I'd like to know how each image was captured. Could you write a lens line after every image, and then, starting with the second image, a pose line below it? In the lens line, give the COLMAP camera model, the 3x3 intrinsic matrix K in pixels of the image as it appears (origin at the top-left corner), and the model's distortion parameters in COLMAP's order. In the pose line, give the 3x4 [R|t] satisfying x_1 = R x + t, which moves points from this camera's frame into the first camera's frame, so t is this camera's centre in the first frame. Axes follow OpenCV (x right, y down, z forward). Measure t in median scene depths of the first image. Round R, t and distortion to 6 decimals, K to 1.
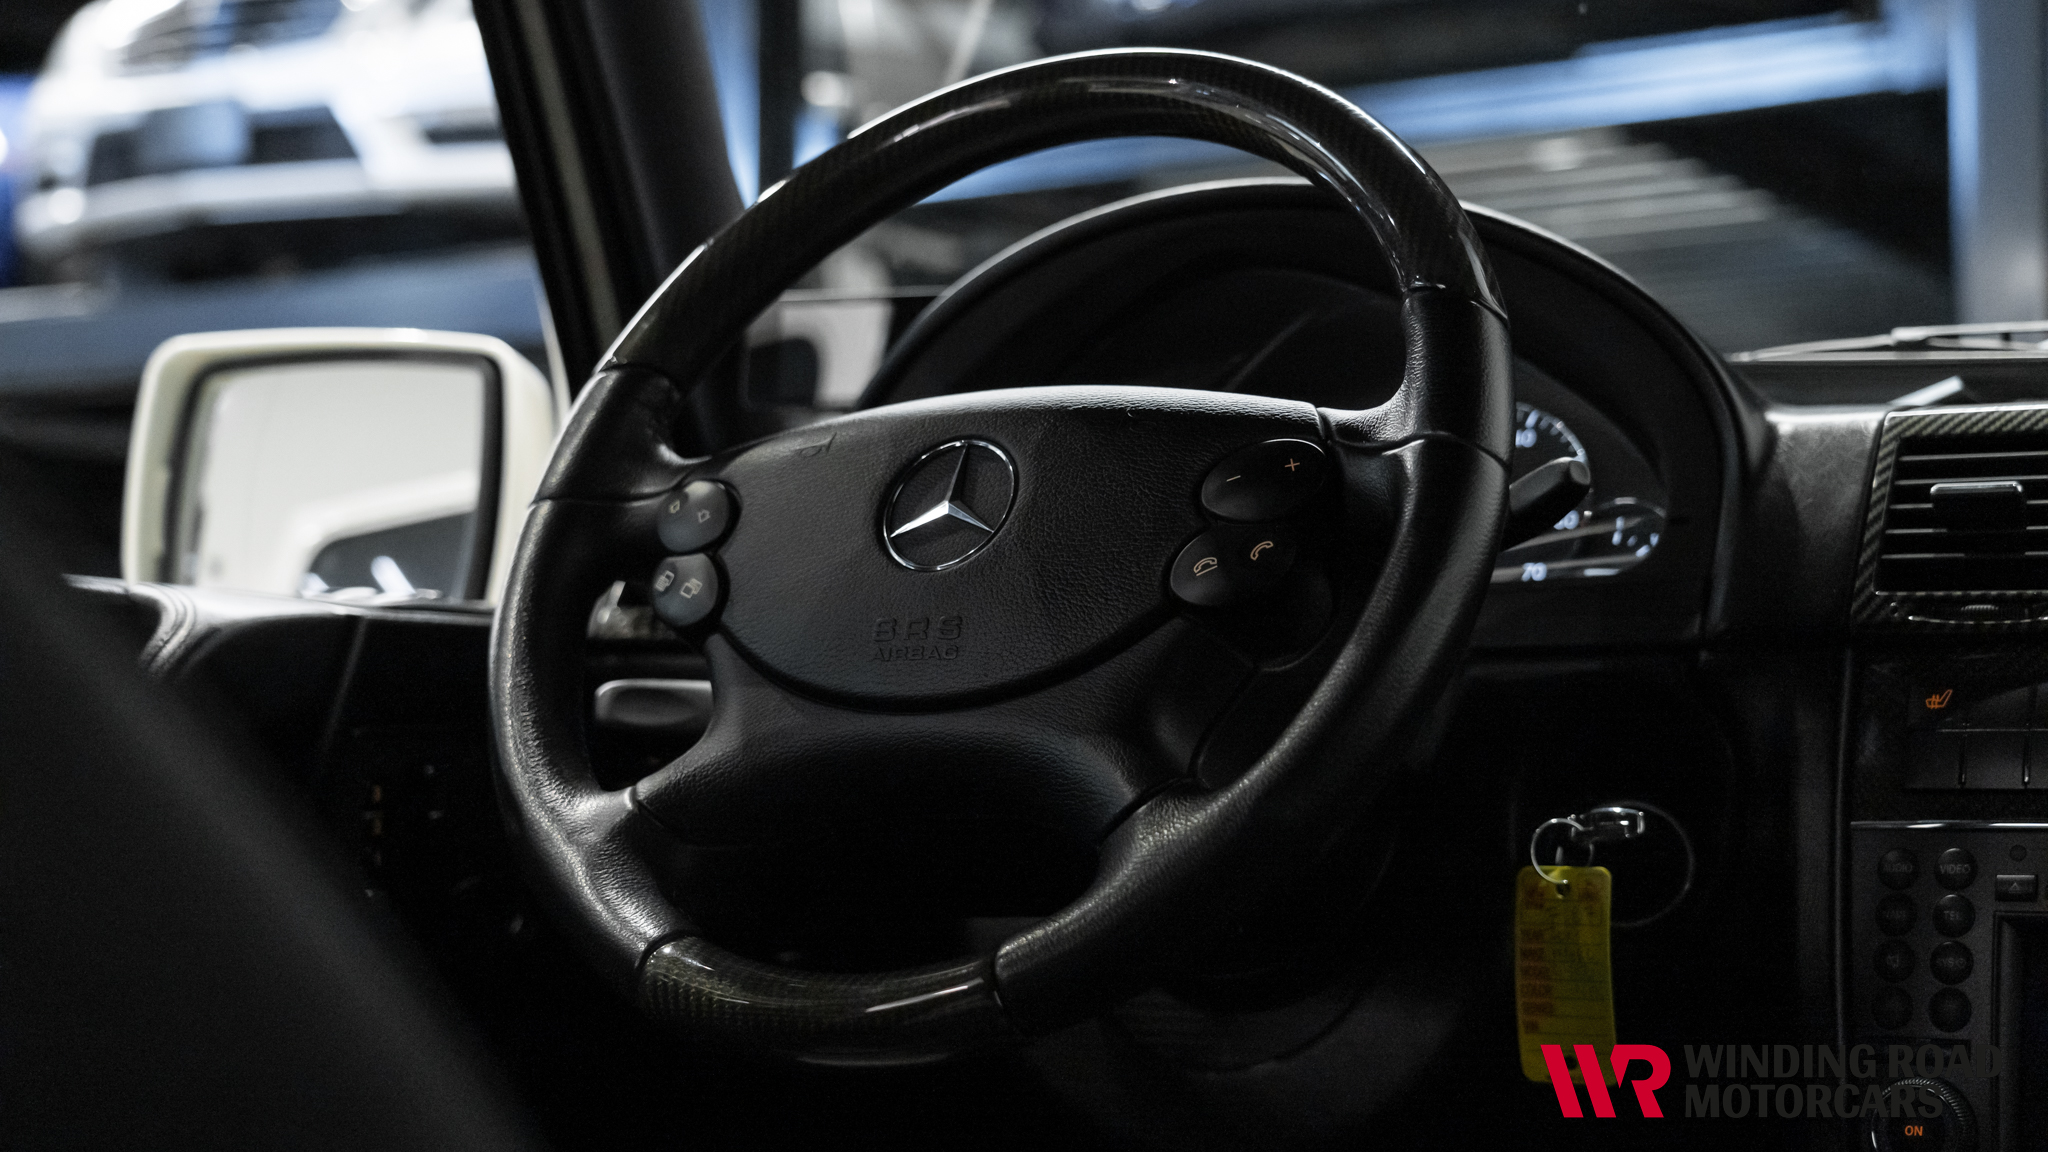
lens RADIAL K [[3050.1, 0, 1067.1], [0, 3050.1, 572.9], [0, 0, 1]] dist [0.012681, 0.000000]
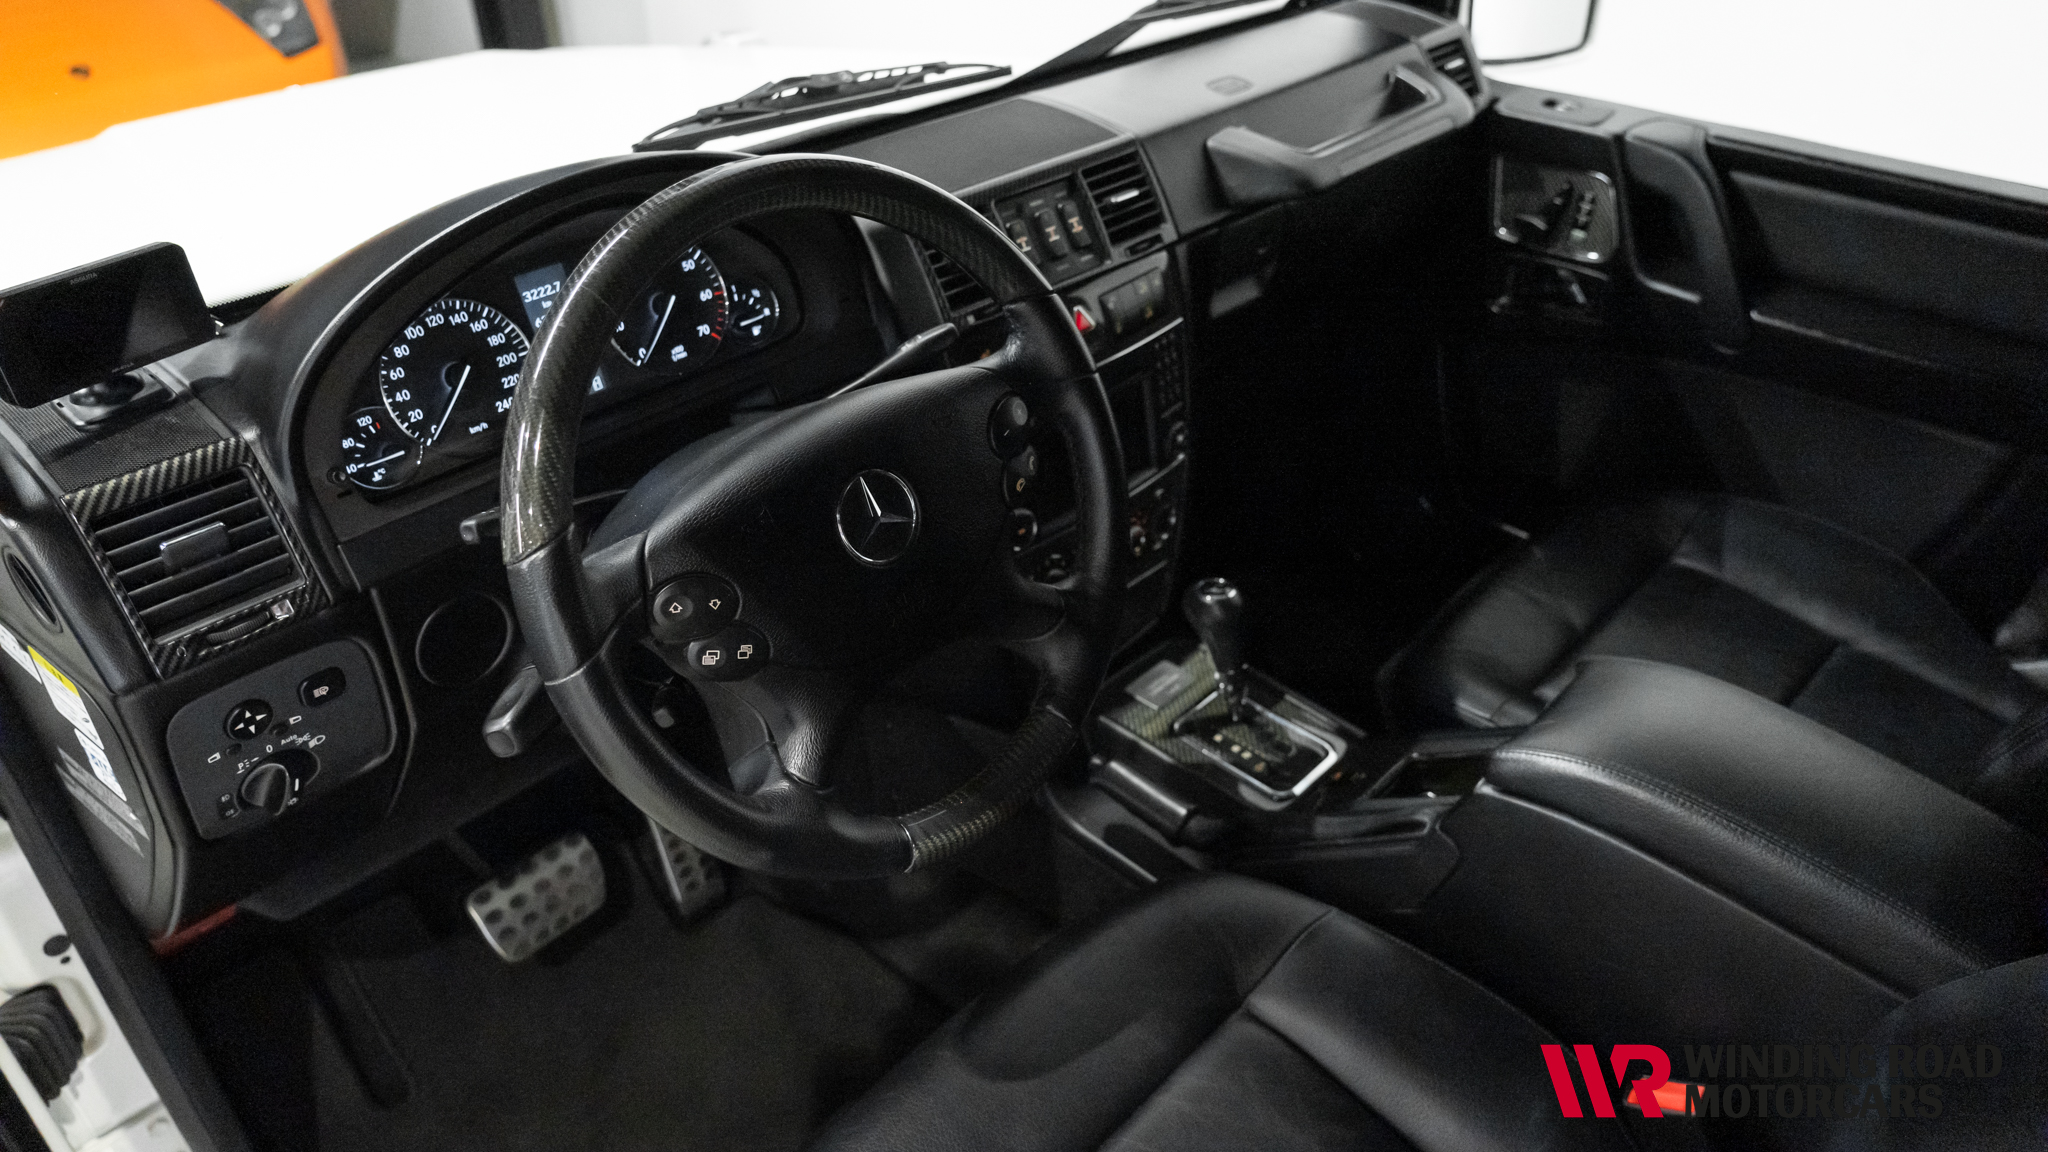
lens RADIAL K [[1388.6, 0, 1042.4], [0, 1388.6, 571.8], [0, 0, 1]] dist [-0.020075, 0.018978]
pose [[0.213924, -0.549820, 0.807425, -0.589378], [-0.054700, 0.818520, 0.571868, -0.396612], [-0.975318, -0.166502, 0.145025, 0.757209]]
